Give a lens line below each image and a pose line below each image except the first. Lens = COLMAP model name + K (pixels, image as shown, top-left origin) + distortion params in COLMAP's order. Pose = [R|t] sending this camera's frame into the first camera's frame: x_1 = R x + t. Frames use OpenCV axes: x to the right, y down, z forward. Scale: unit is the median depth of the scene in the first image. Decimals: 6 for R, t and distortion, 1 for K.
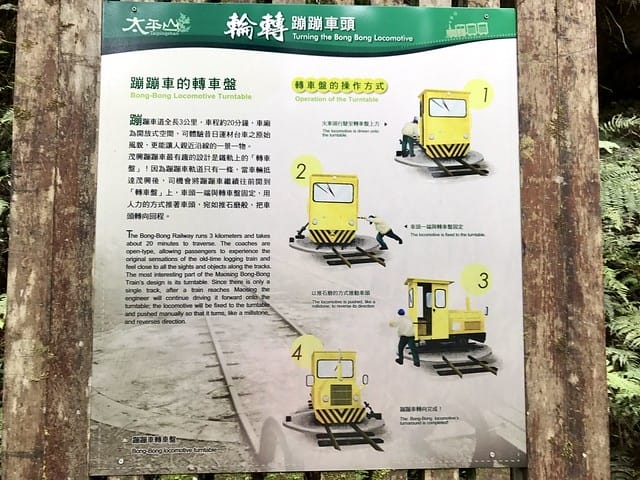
lens RADIAL K [[529.7, 0, 320.3], [0, 529.7, 239.3], [0, 0, 1]] dist [0.023682, -0.016579]
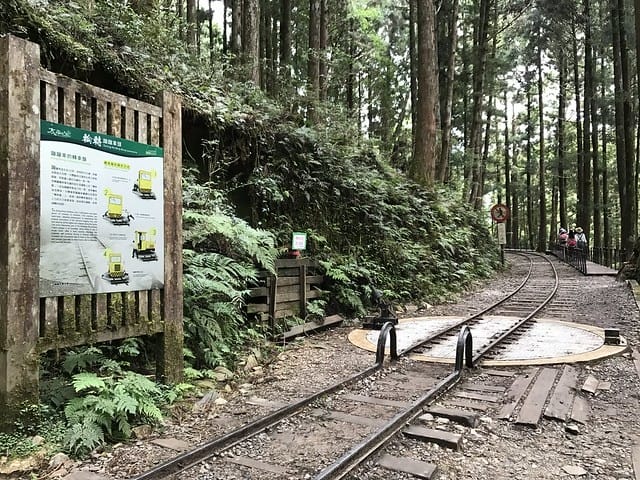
lens RADIAL K [[529.7, 0, 320.1], [0, 529.7, 239.3], [0, 0, 1]] dist [0.023682, -0.016579]
pose [[0.535603, 0.029042, 0.843970, -1.888288], [-0.032502, 0.999377, -0.013764, 0.132197], [-0.843844, -0.020059, 0.536213, -1.590443]]
